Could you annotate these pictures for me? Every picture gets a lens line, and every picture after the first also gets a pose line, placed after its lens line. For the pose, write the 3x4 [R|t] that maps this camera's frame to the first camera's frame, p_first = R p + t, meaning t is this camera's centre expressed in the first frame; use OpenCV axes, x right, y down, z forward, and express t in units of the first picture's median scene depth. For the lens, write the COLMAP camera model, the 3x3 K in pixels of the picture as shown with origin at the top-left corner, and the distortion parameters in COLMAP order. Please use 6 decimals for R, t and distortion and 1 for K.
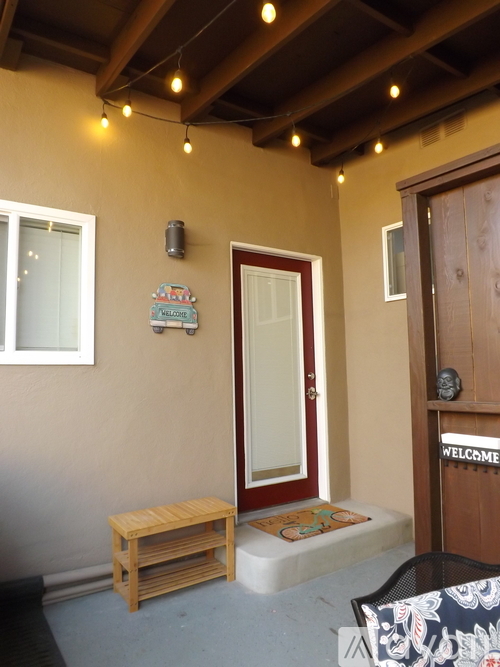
lens RADIAL K [[478.4, 0, 249.7], [0, 478.4, 331.6], [0, 0, 1]] dist [-0.056250, 0.011763]
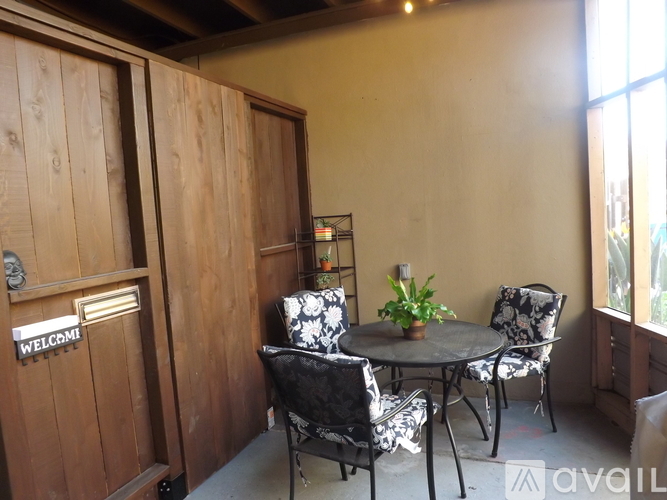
lens RADIAL K [[478.4, 0, 333.8], [0, 478.4, 251.5], [0, 0, 1]] dist [-0.056250, 0.011763]
pose [[-0.536444, -0.029326, 0.843426, -0.600441], [-0.013336, 0.999566, 0.026272, 0.052731], [-0.843830, 0.002845, -0.536602, 1.016891]]
